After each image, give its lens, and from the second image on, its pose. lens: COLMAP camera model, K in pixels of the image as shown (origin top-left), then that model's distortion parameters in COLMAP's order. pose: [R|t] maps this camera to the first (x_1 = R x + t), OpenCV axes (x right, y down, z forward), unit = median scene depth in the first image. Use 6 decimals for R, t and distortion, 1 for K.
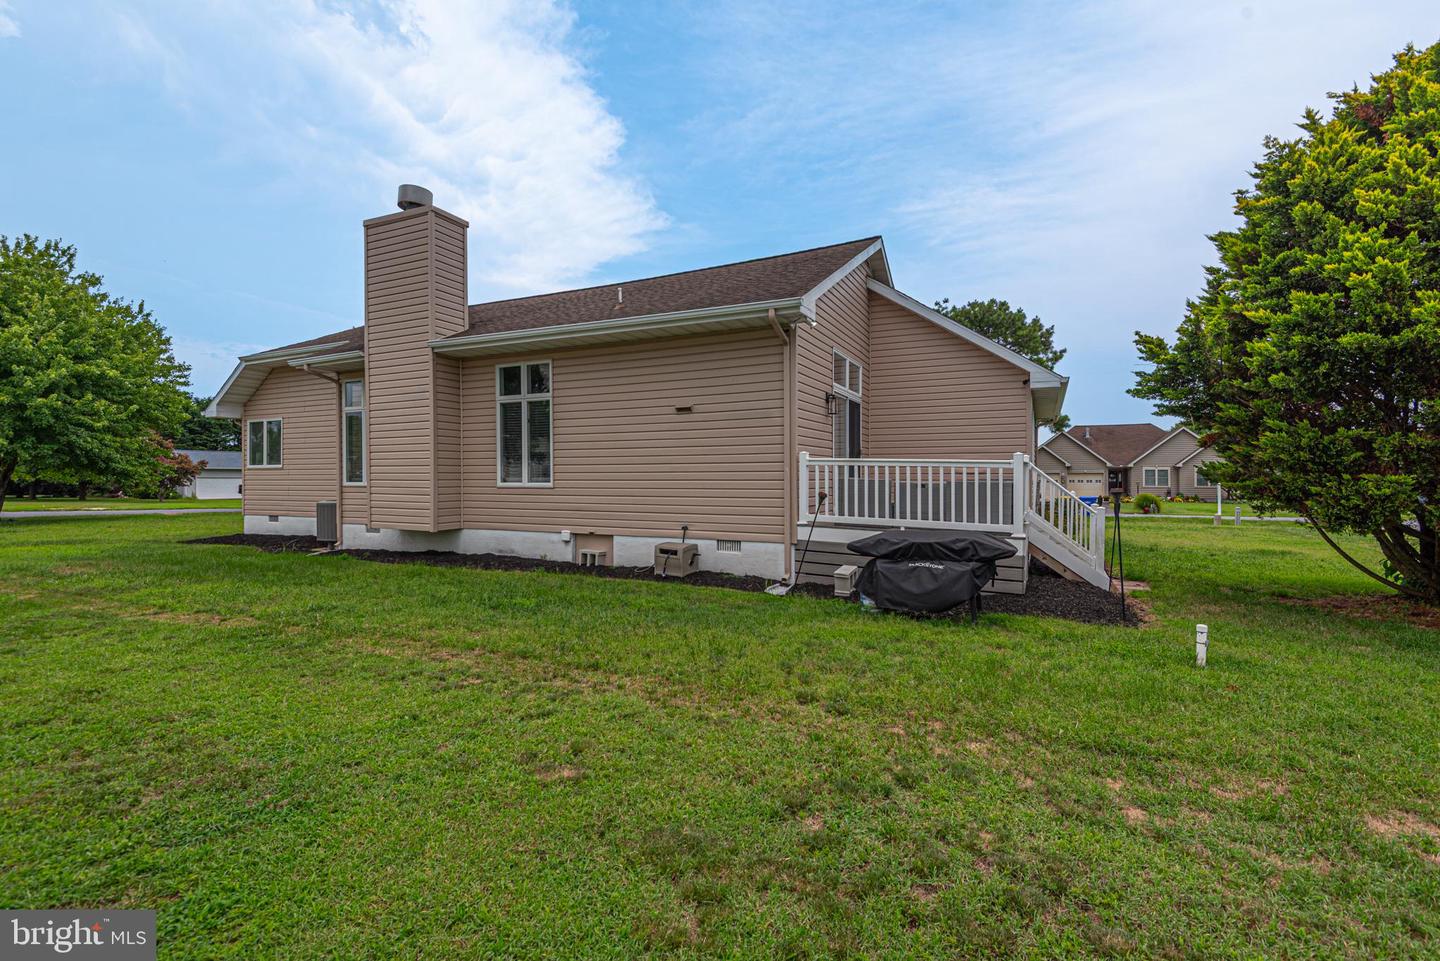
lens RADIAL K [[679.5, 0, 723.5], [0, 679.5, 485.3], [0, 0, 1]] dist [0.029163, -0.012384]
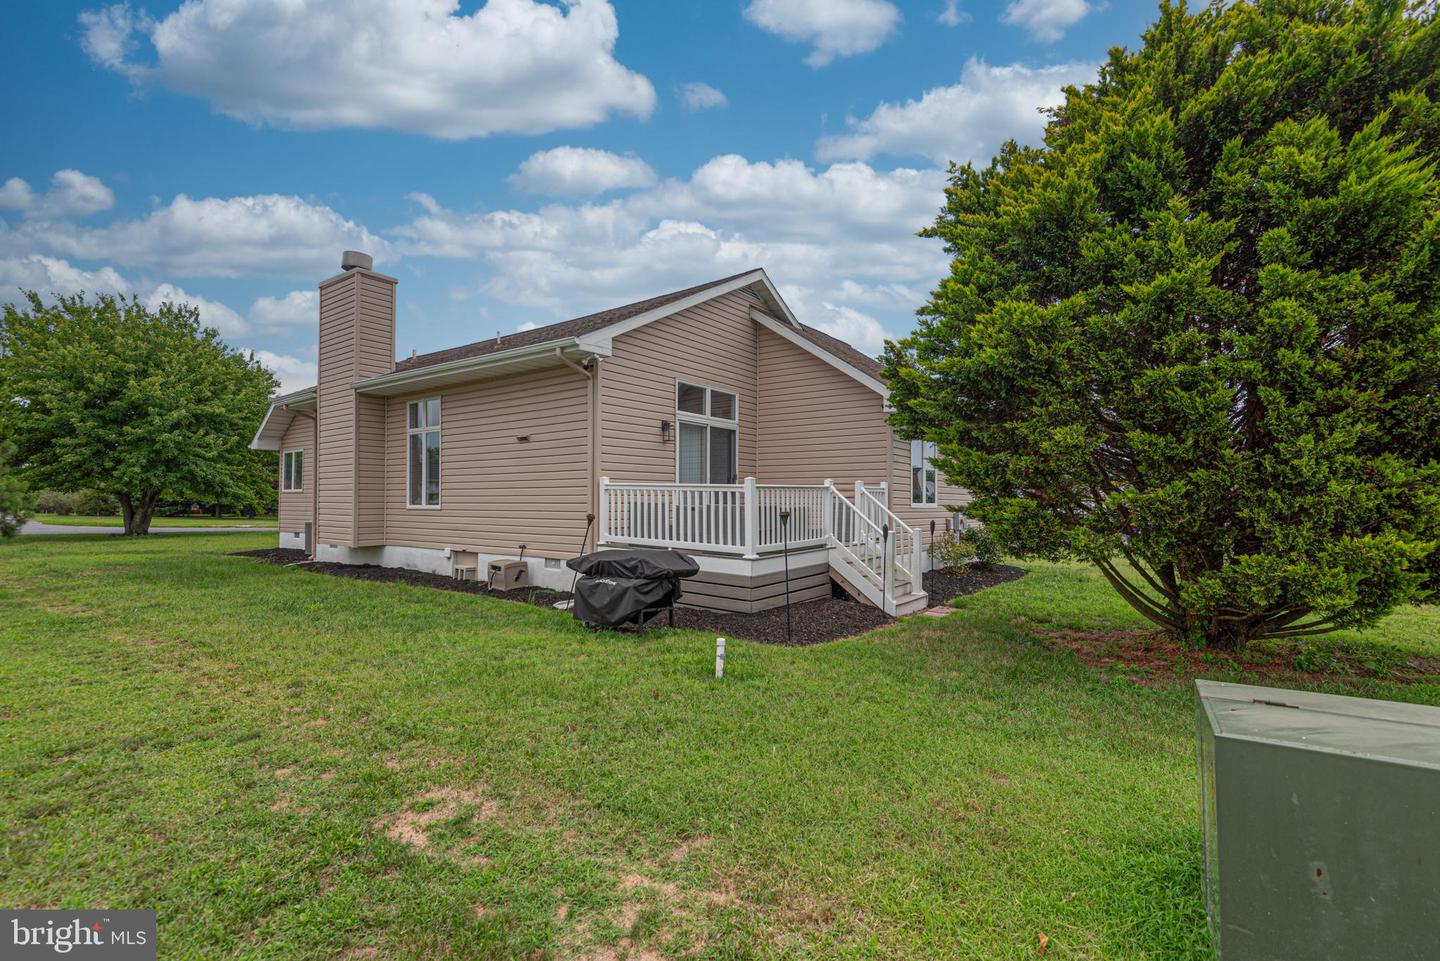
lens RADIAL K [[679.5, 0, 709.6], [0, 679.5, 477.1], [0, 0, 1]] dist [0.029163, -0.012384]
pose [[0.983353, -0.002843, -0.181682, 0.390301], [-0.005724, 0.998897, -0.046615, 0.000216], [0.181614, 0.046879, 0.982252, -0.025457]]
